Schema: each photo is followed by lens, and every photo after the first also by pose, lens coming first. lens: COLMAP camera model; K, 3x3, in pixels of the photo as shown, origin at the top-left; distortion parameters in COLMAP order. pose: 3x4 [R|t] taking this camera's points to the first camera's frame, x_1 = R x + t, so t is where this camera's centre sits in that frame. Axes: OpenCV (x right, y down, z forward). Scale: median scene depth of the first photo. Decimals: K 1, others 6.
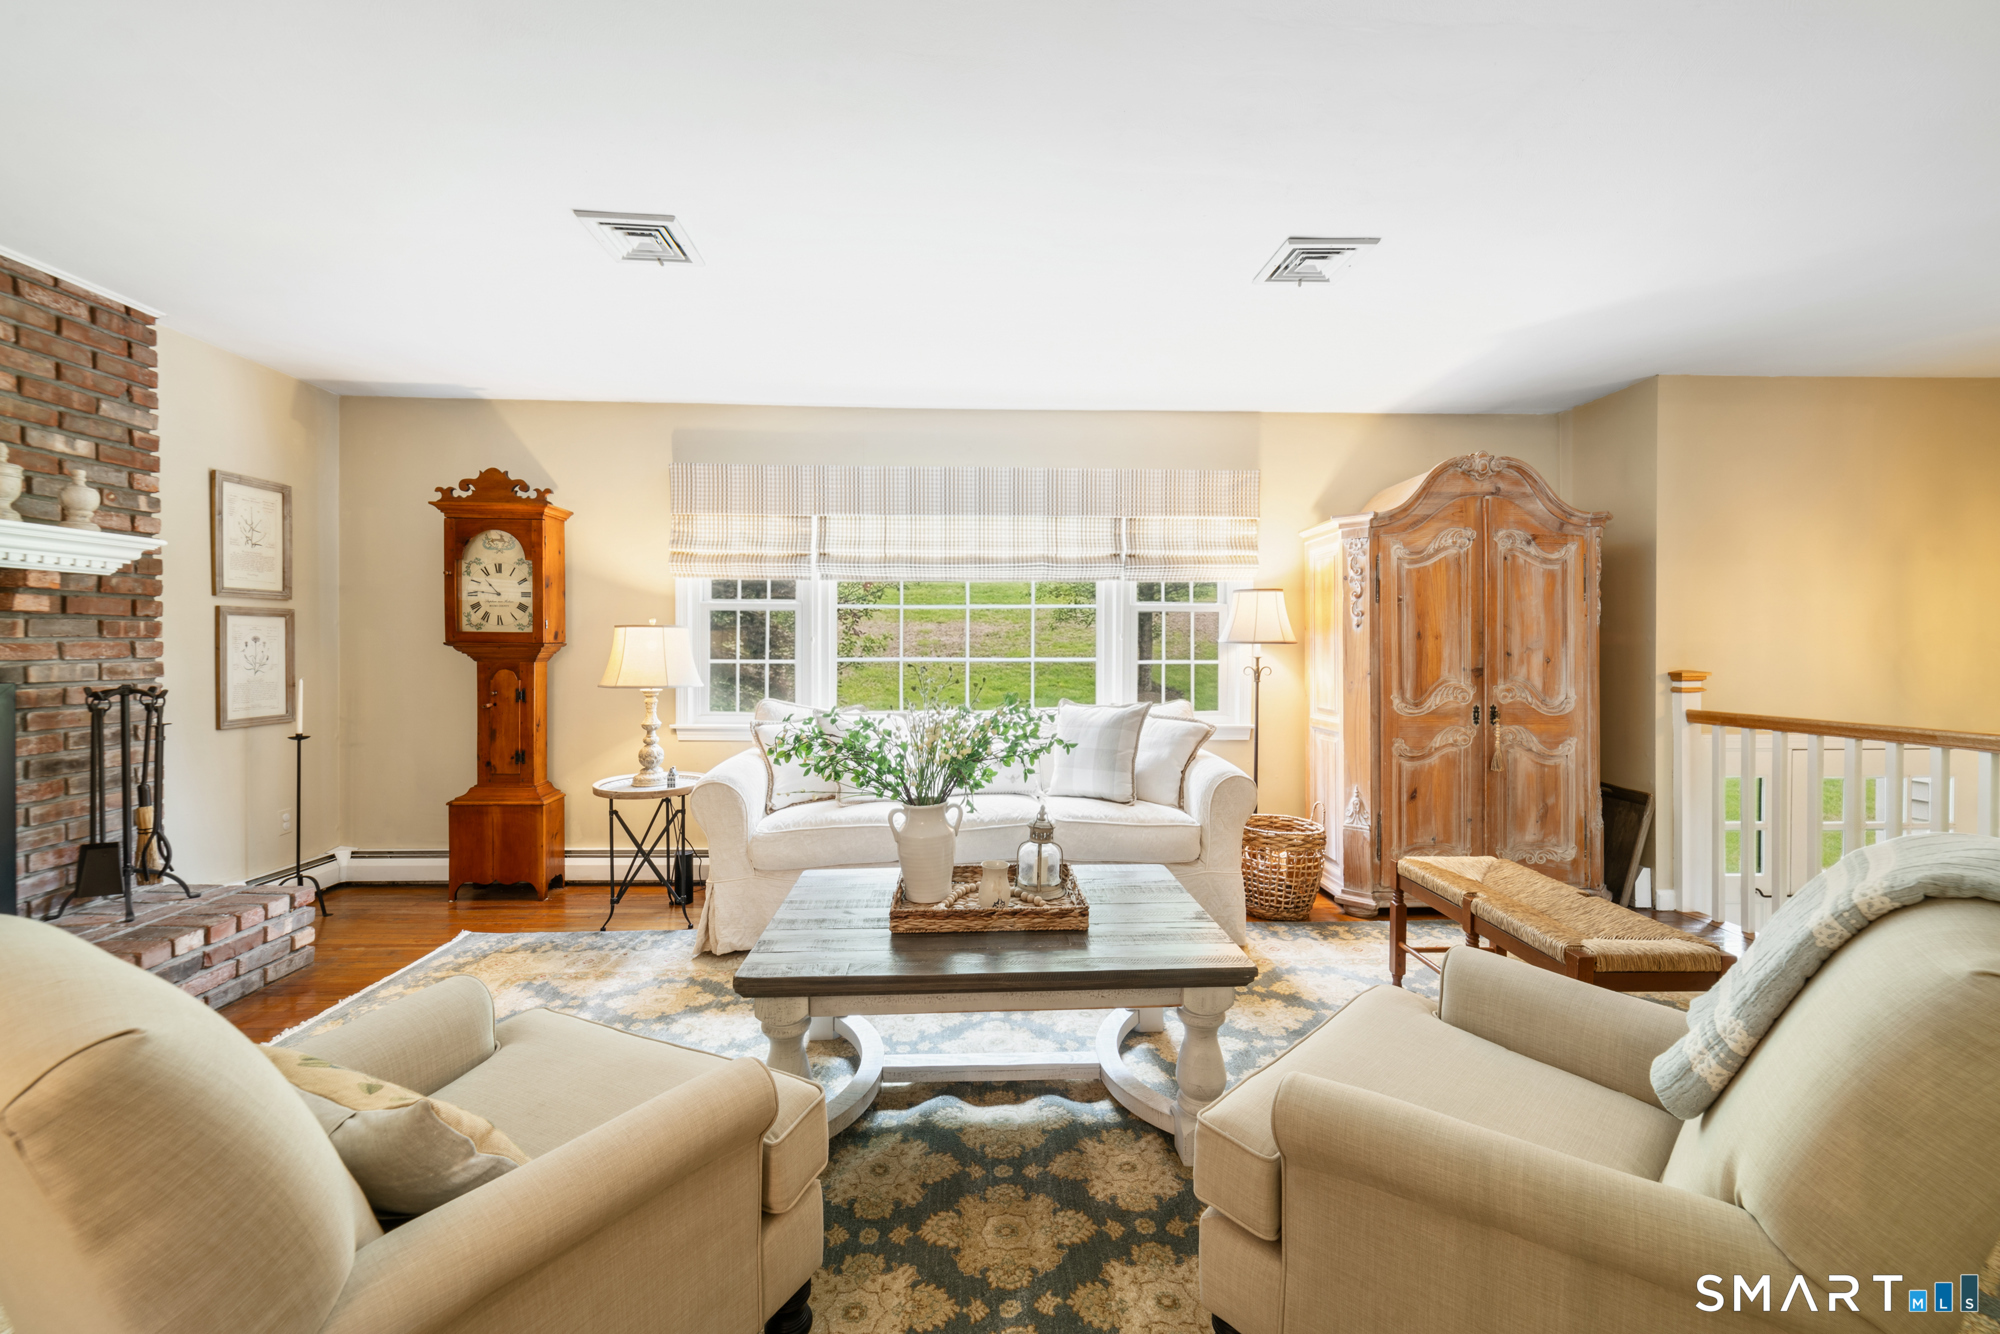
lens RADIAL K [[782.5, 0, 990.7], [0, 782.5, 648.6], [0, 0, 1]] dist [0.000251, 0.000264]
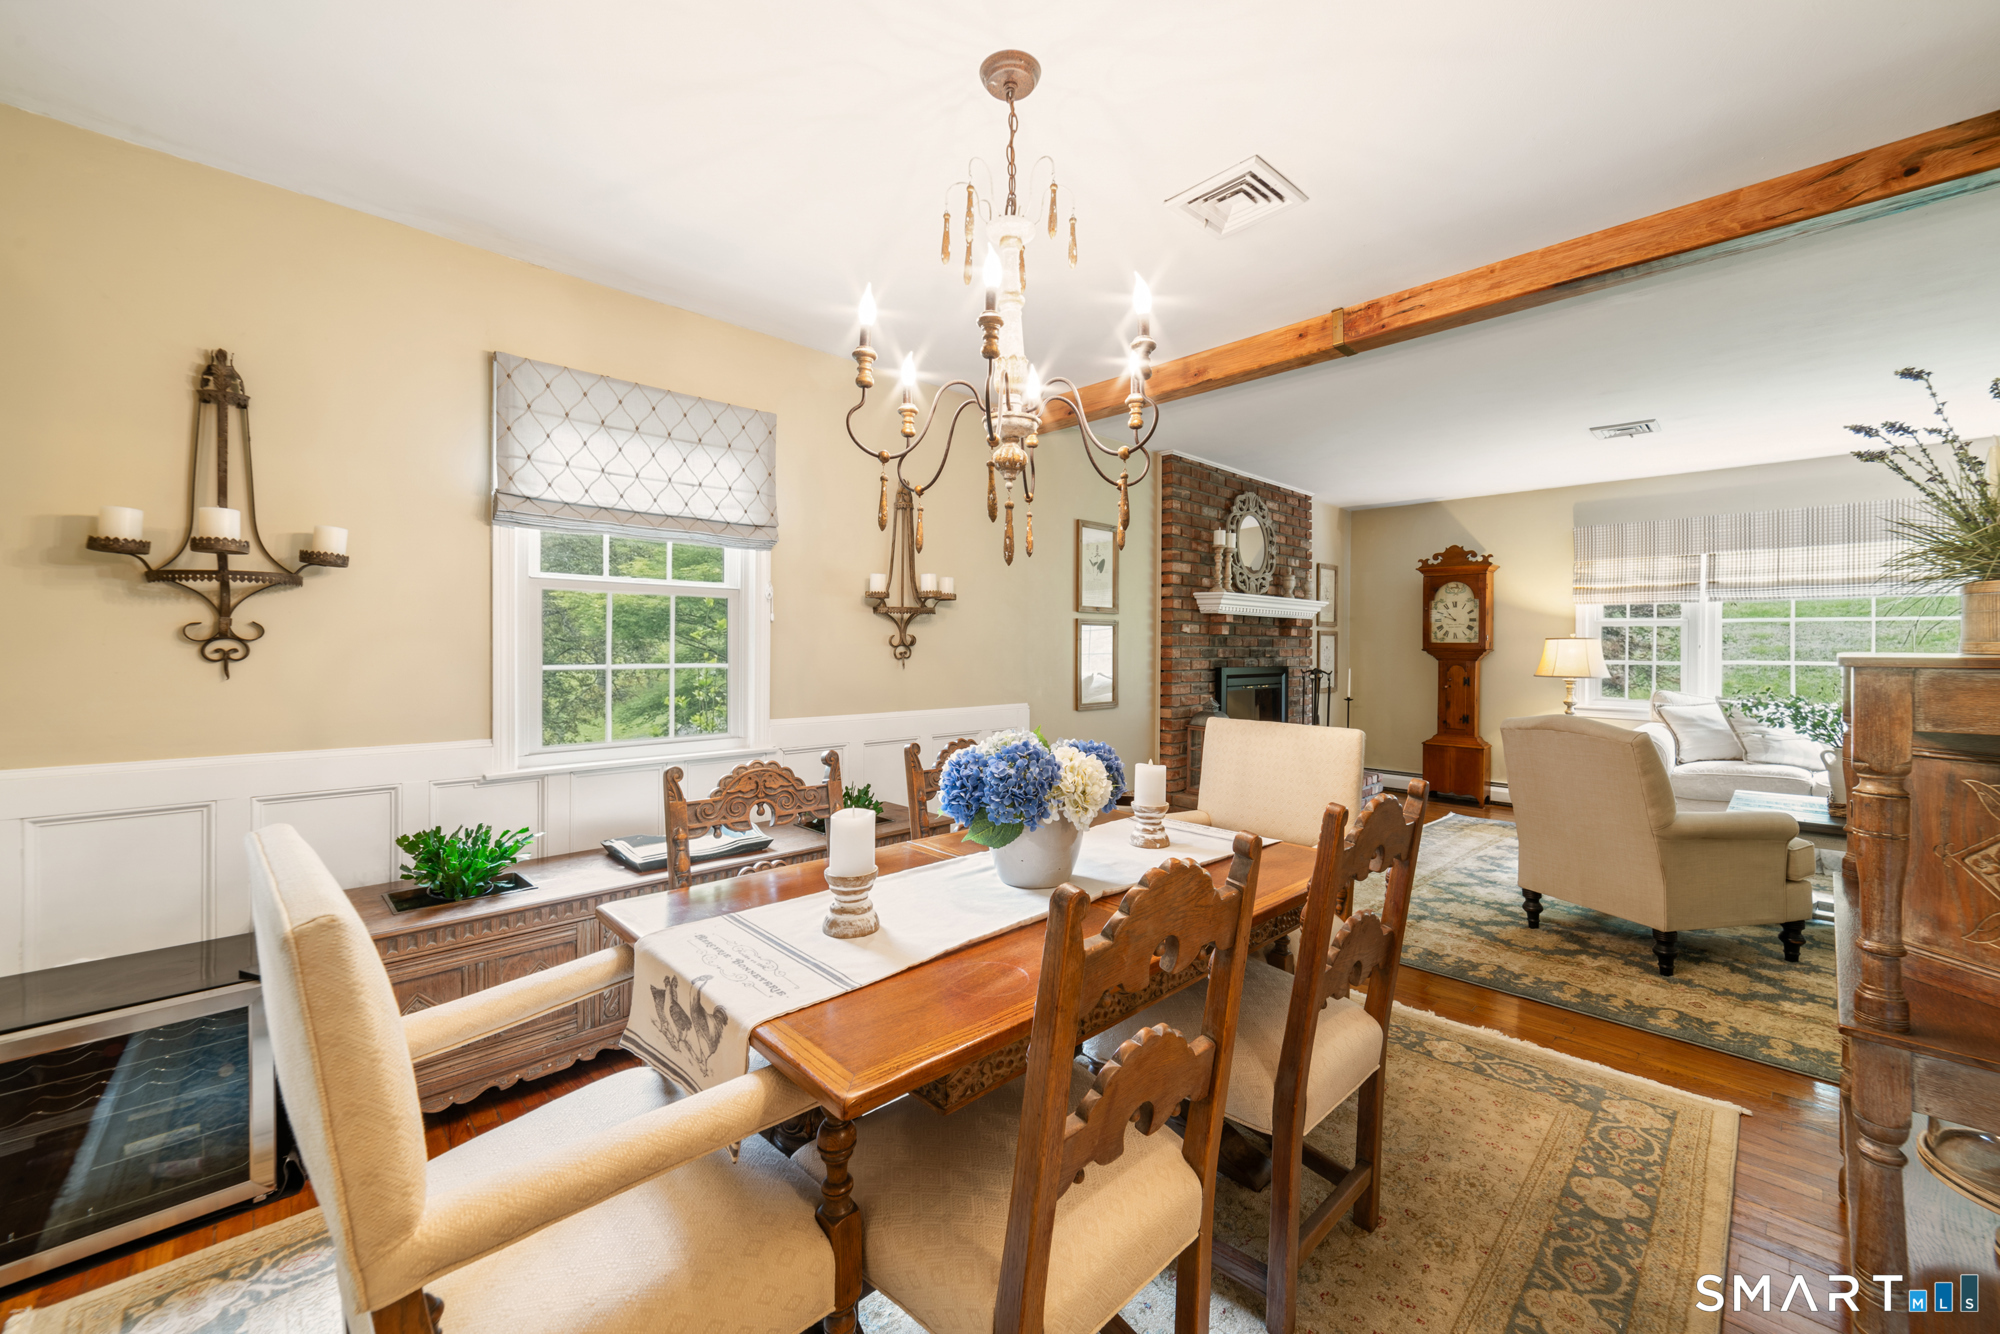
lens RADIAL K [[782.5, 0, 1004.9], [0, 782.5, 651.7], [0, 0, 1]] dist [0.000251, 0.000264]
pose [[0.662915, 0.006670, -0.748665, -0.017212], [-0.006784, 0.999973, 0.002902, -0.000631], [0.748664, 0.003155, 0.662942, -0.815367]]
